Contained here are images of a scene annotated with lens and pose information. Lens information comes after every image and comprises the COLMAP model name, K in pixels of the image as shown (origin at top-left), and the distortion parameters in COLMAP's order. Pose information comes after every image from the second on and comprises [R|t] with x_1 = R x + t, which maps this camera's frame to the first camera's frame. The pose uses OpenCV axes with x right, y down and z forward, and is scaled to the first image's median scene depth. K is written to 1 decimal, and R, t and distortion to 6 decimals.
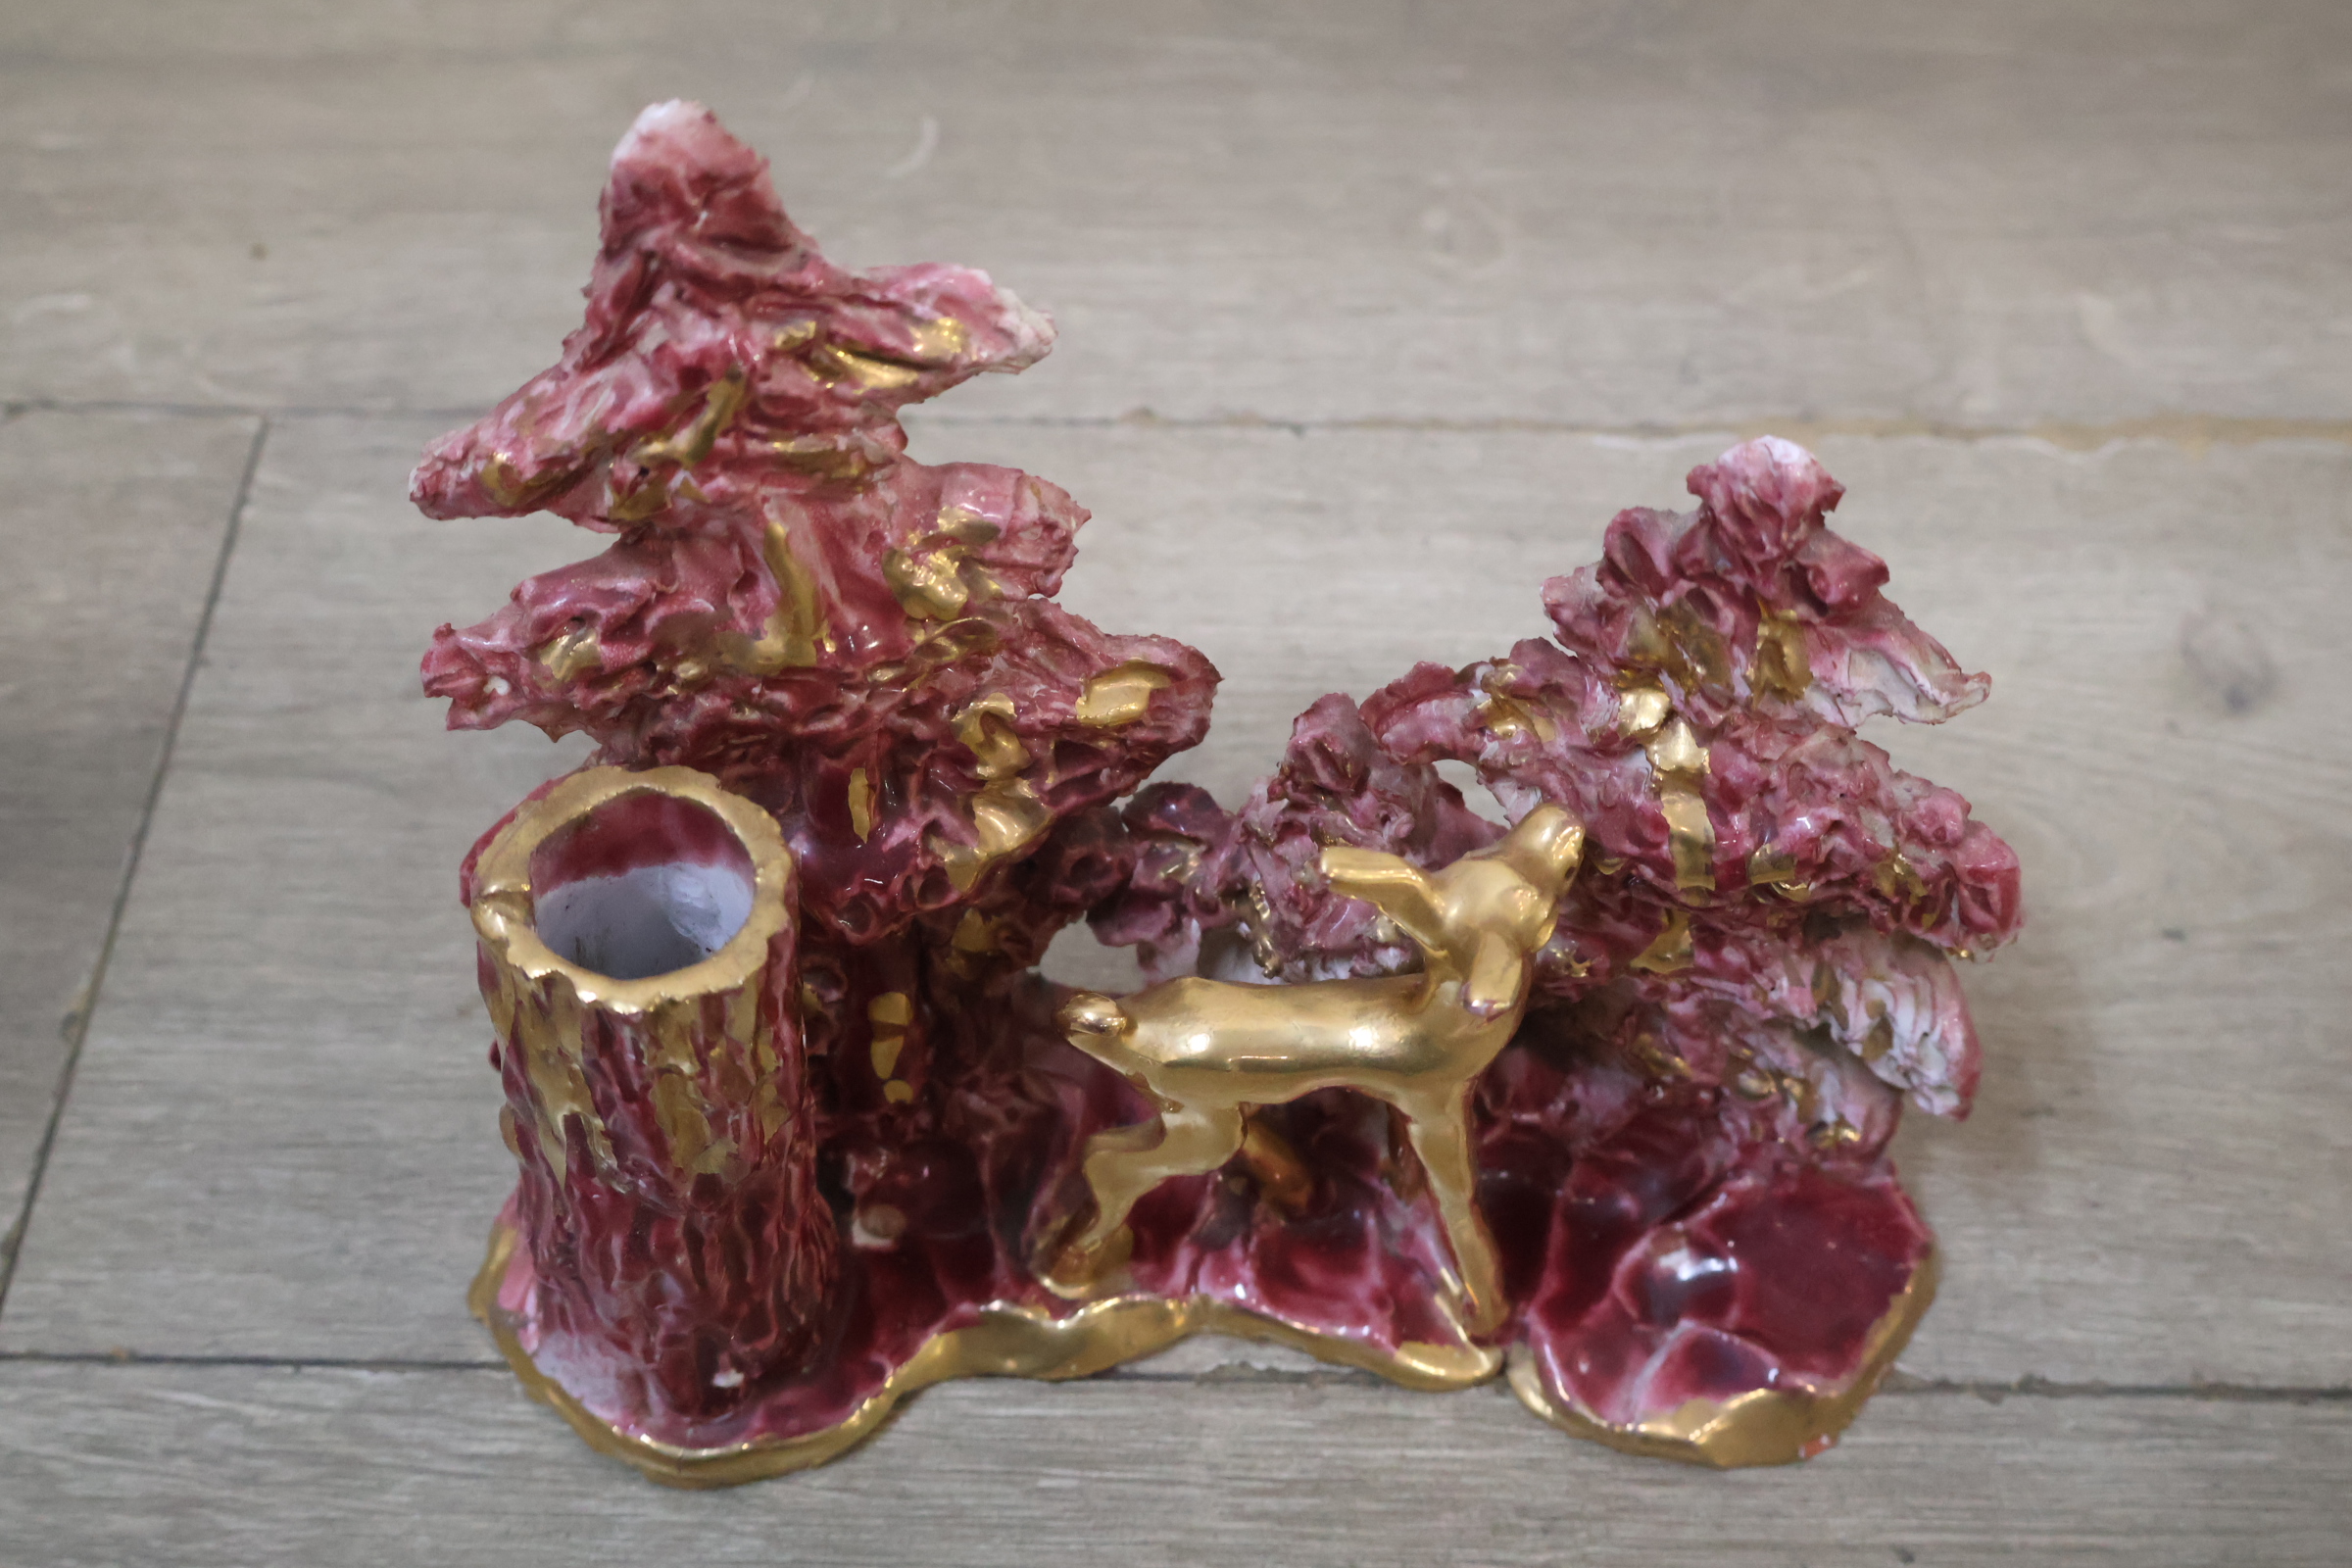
lens RADIAL K [[2835.0, 0, 1172.4], [0, 2835.0, 793.3], [0, 0, 1]] dist [0.012967, 0.000000]
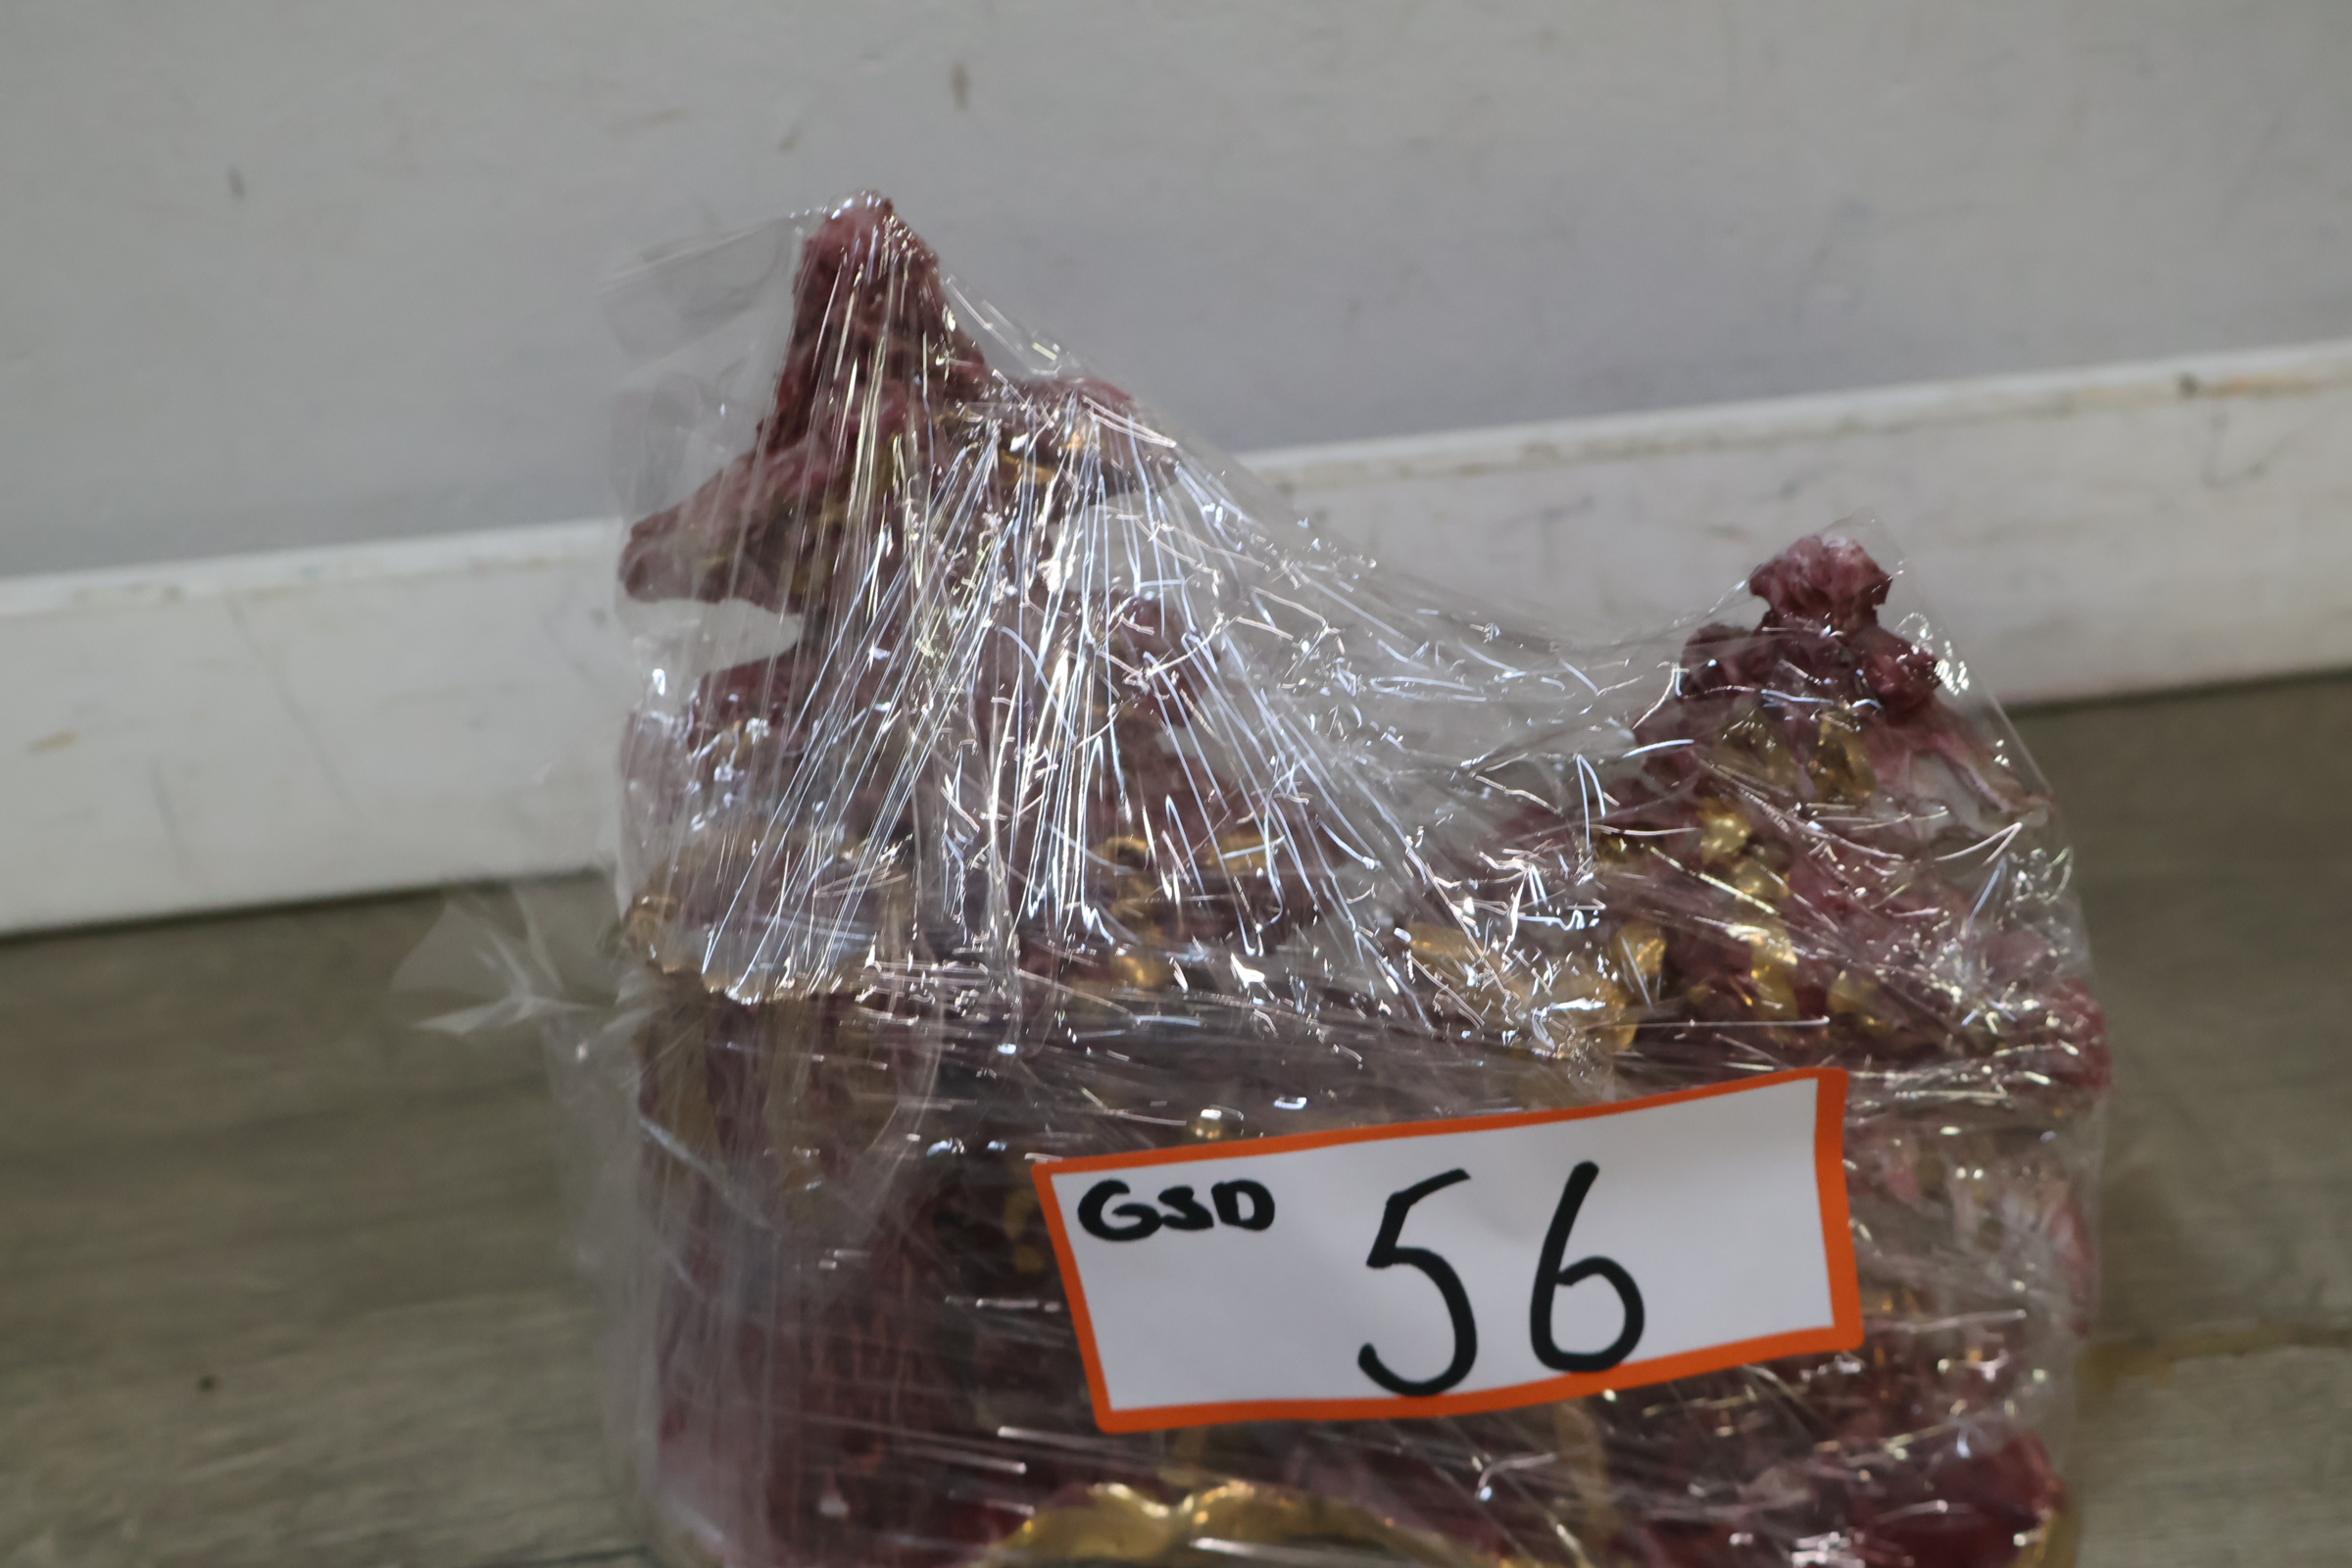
lens RADIAL K [[2835.0, 0, 1159.4], [0, 2835.0, 778.4], [0, 0, 1]] dist [0.012967, 0.000000]
pose [[0.990184, 0.036525, -0.134913, 0.093121], [-0.073928, 0.956040, -0.283763, 0.250767], [0.118618, 0.290951, 0.949356, -0.033960]]
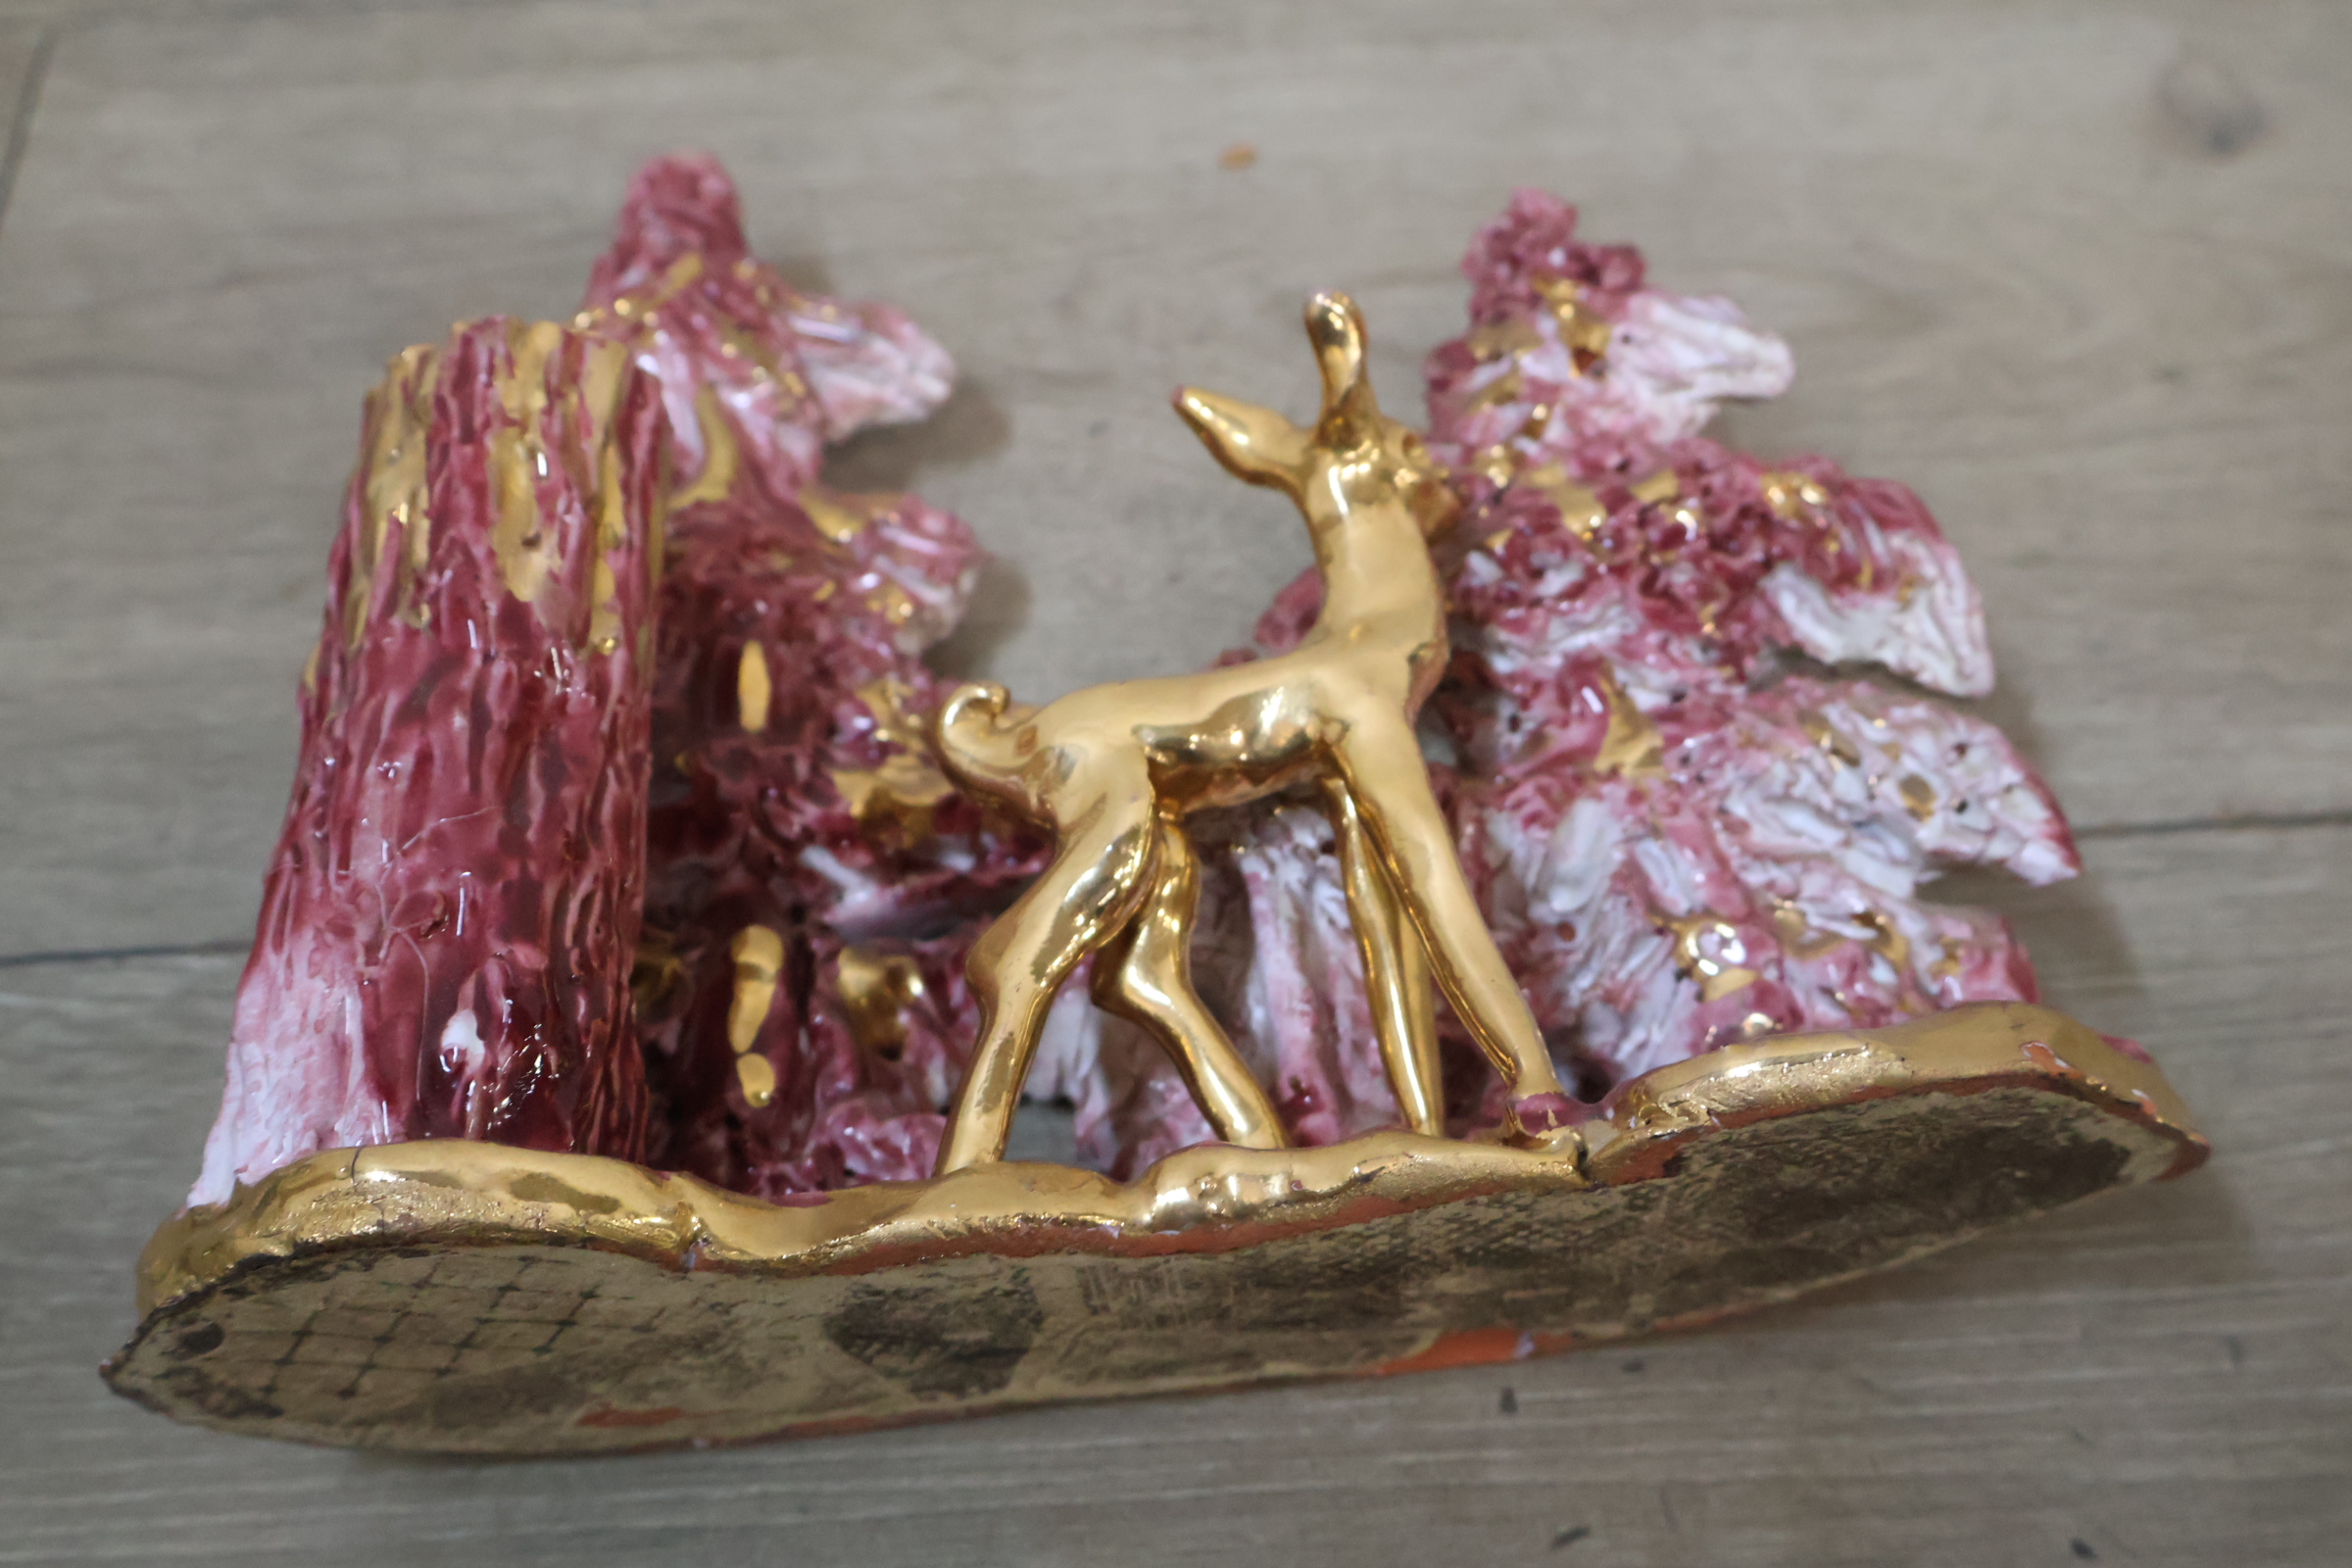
lens RADIAL K [[2835.0, 0, 1160.9], [0, 2835.0, 768.9], [0, 0, 1]] dist [0.012967, 0.000000]
pose [[0.993515, -0.112567, -0.016031, 0.042636], [-0.001680, 0.126442, -0.991973, 0.969754], [0.113691, 0.985566, 0.125433, 0.909558]]
